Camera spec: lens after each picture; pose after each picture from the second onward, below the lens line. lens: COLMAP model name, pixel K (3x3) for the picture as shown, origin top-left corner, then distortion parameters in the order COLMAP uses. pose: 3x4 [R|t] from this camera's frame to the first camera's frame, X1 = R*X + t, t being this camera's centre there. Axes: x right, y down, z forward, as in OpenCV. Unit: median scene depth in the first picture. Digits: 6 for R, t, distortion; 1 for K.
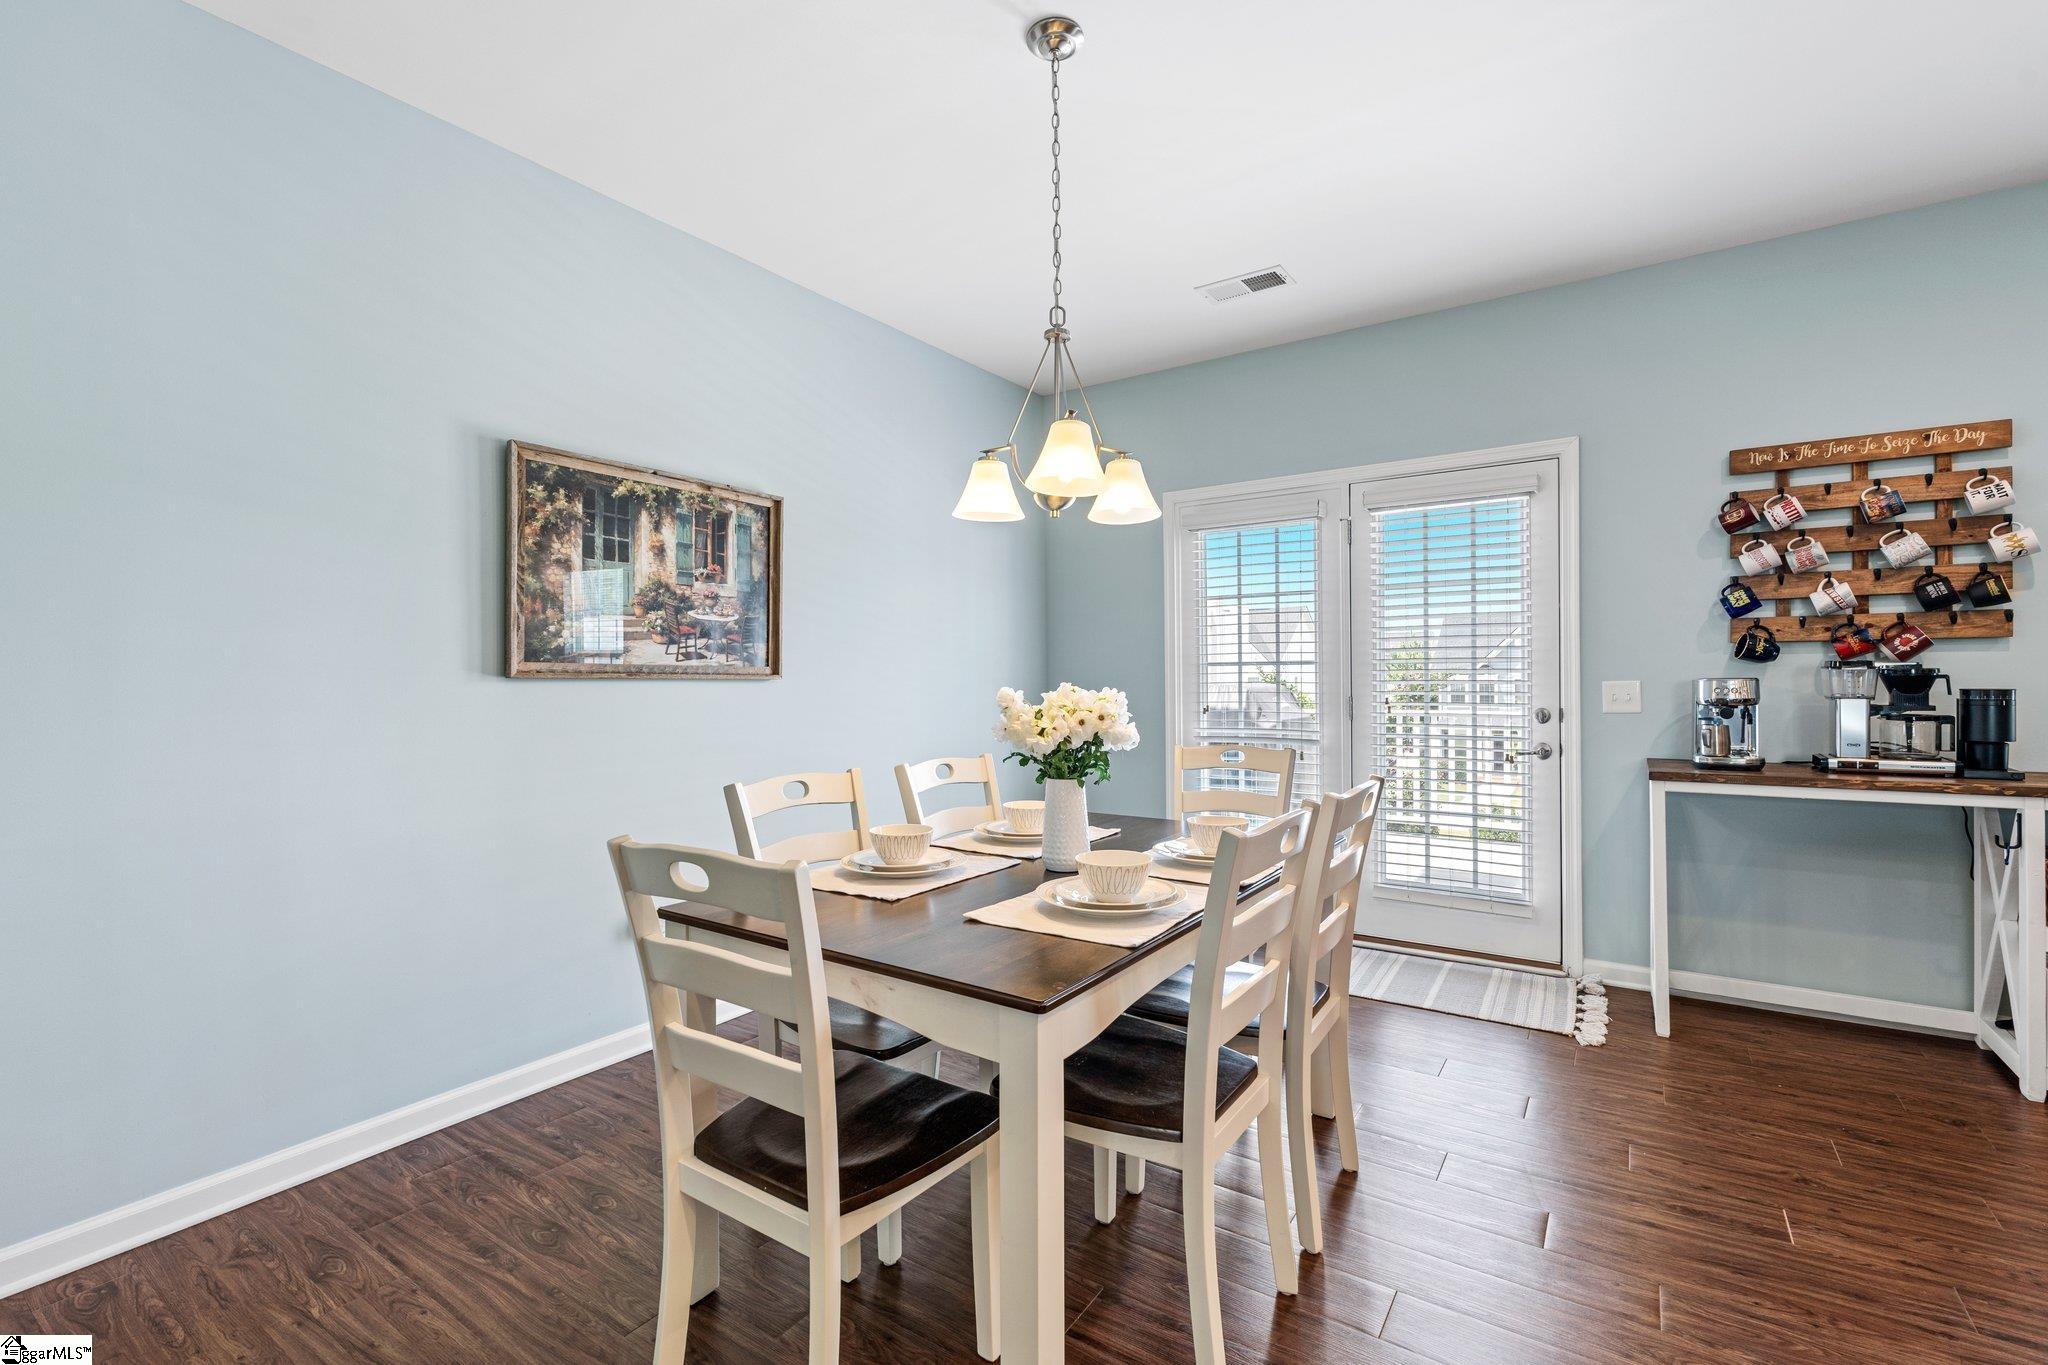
lens RADIAL K [[905.6, 0, 1029.5], [0, 905.6, 674.8], [0, 0, 1]] dist [-0.003885, -0.000356]
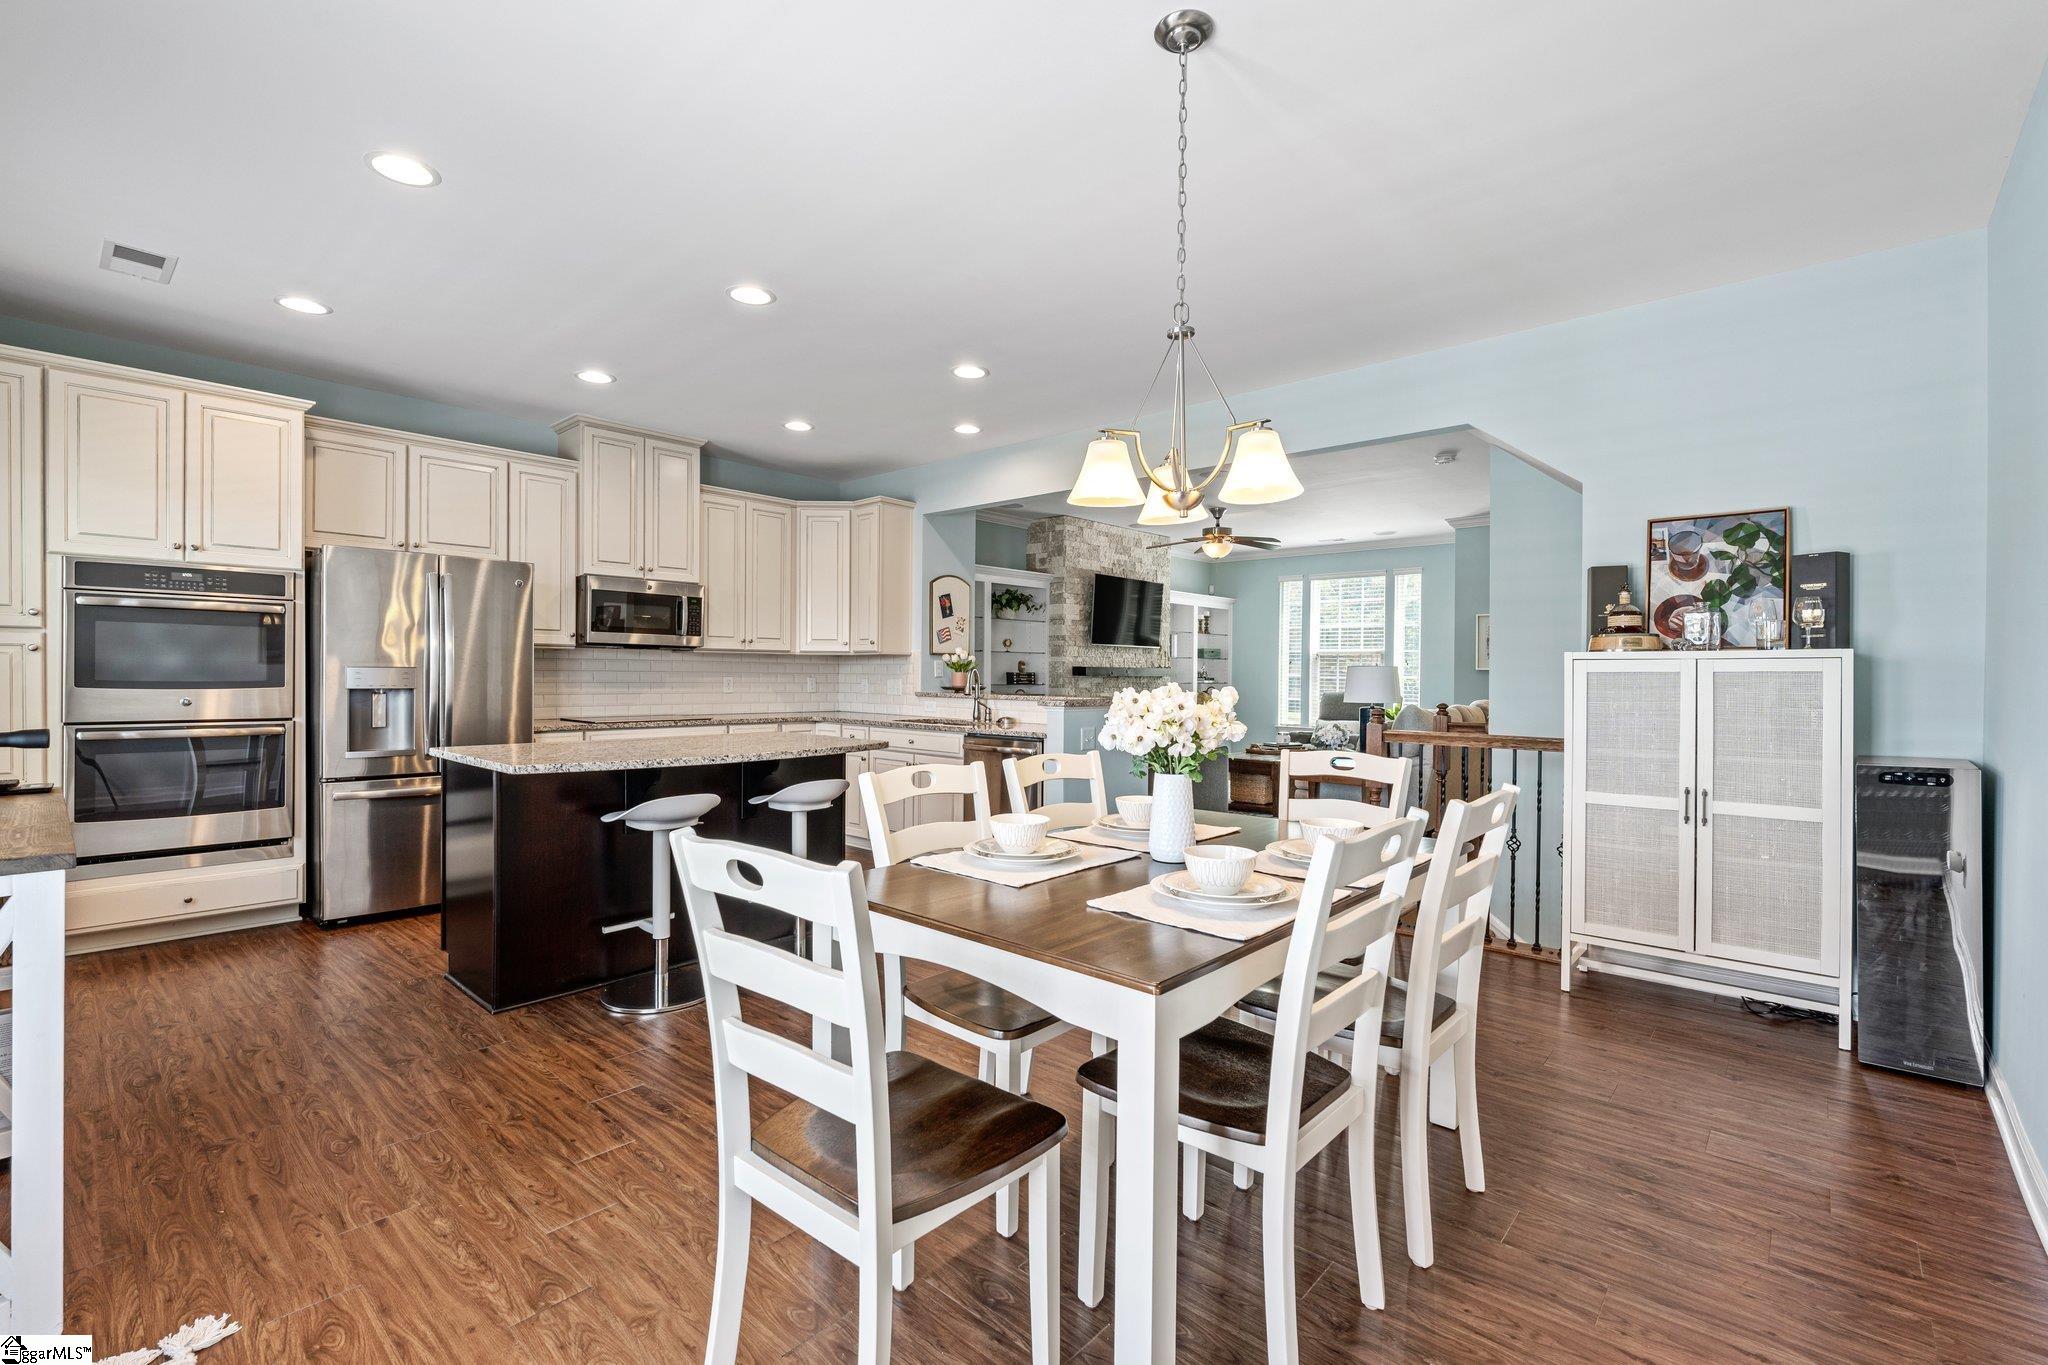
lens RADIAL K [[903.1, 0, 1024.0], [0, 903.1, 682.5], [0, 0, 1]] dist [-0.001693, 0.000185]
pose [[-0.990200, -0.001741, 0.139645, 0.045142], [-0.000929, 0.999982, 0.005874, 0.000882], [-0.139653, 0.005687, -0.990184, 1.436301]]
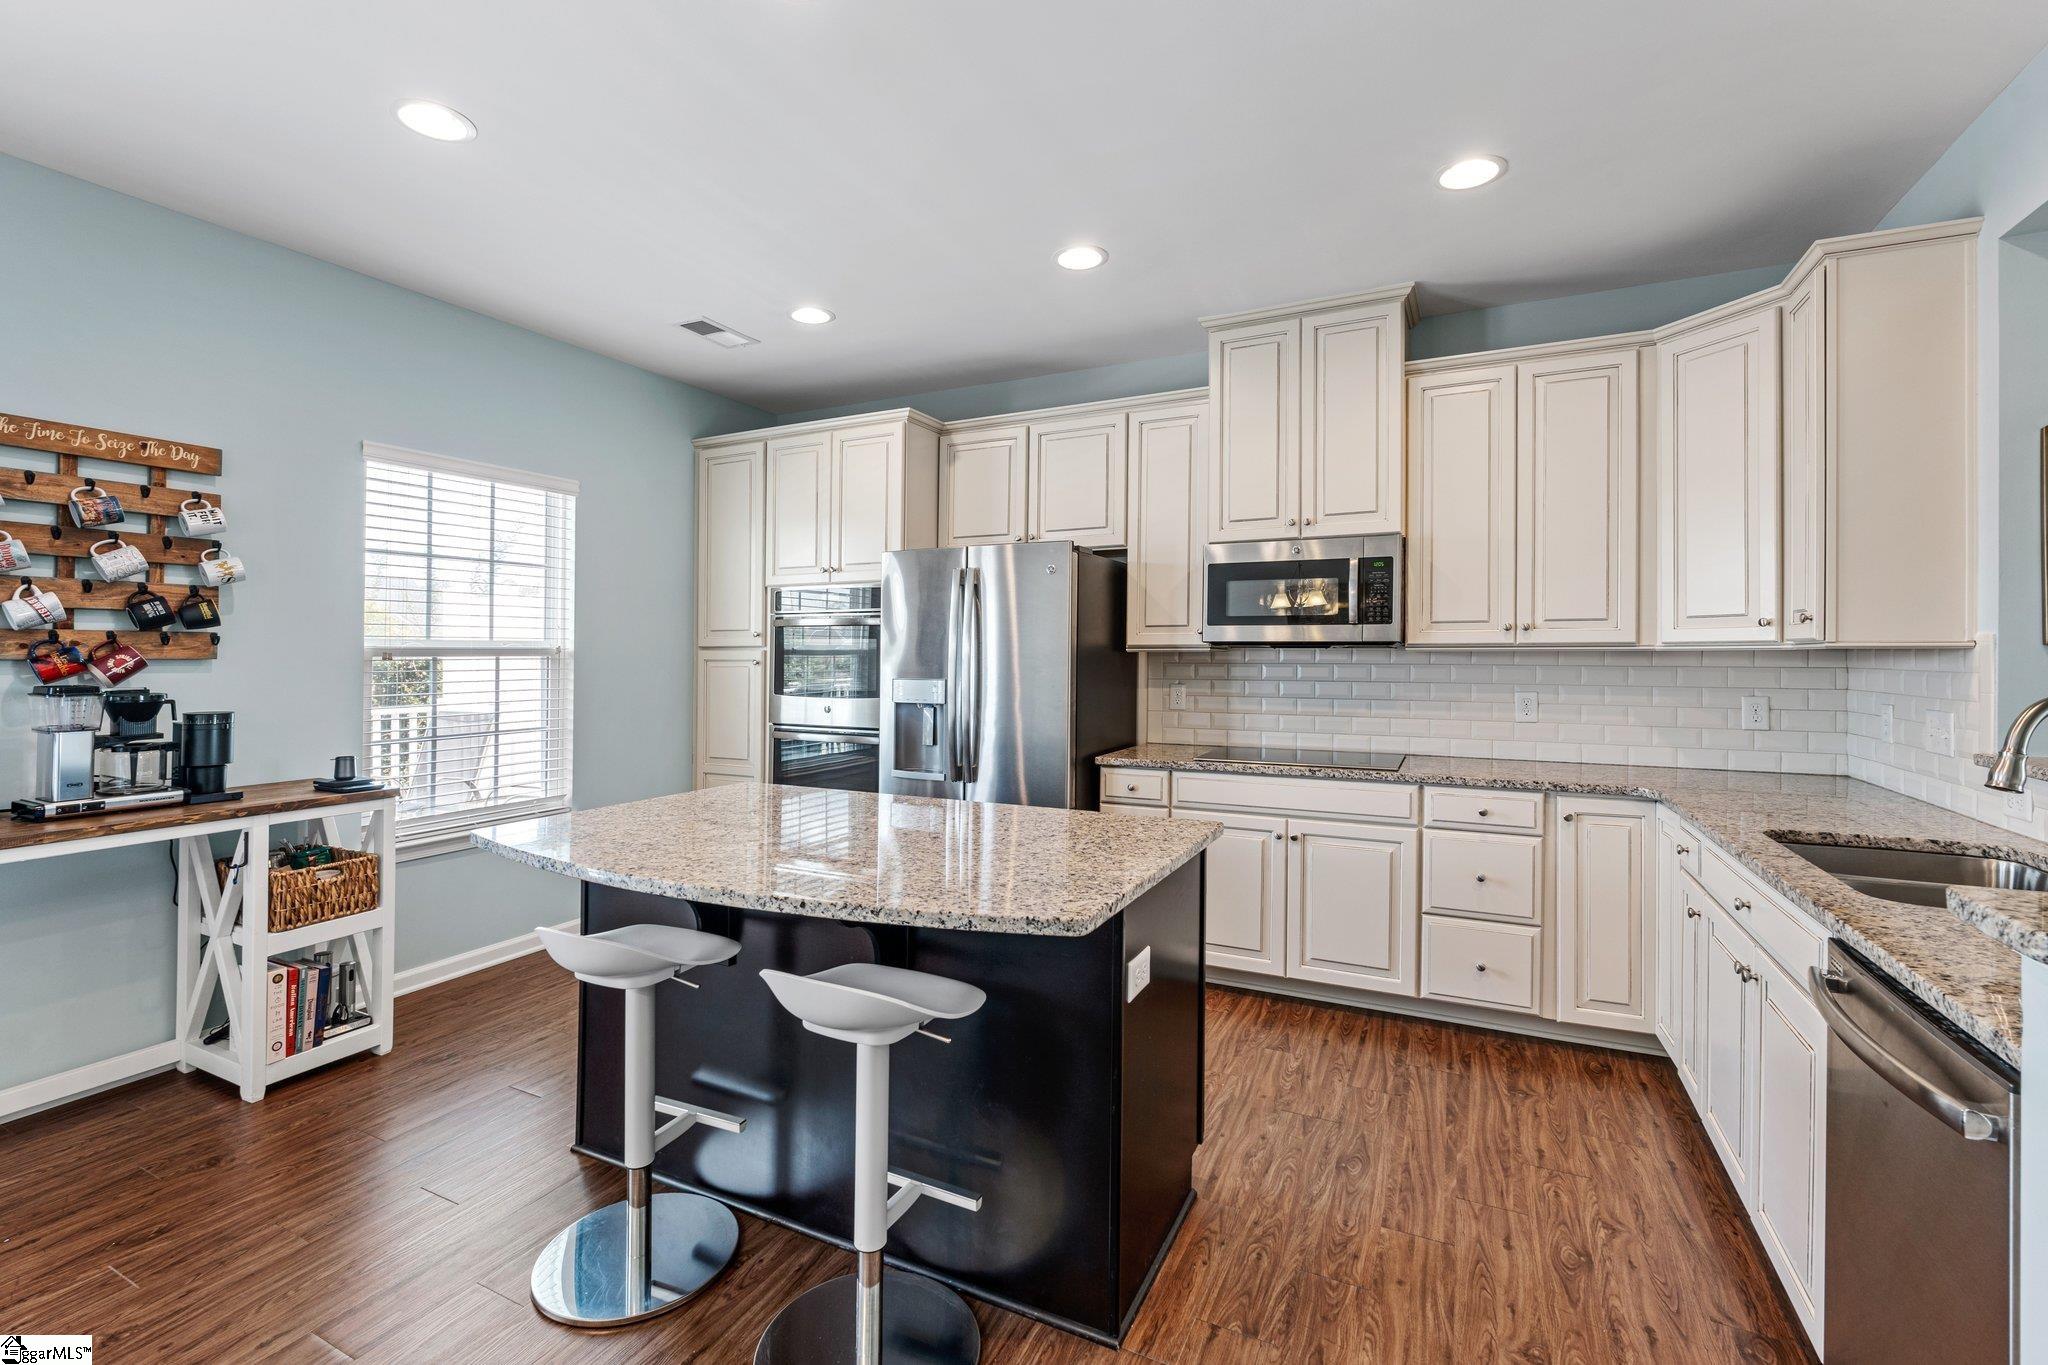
lens RADIAL K [[897.0, 0, 1003.8], [0, 897.0, 646.5], [0, 0, 1]] dist [-0.000973, -0.000482]
pose [[-0.120252, 0.015050, 0.992629, -0.038729], [-0.001536, 0.999881, -0.015346, -0.040435], [-0.992742, -0.003371, -0.120214, 0.216059]]
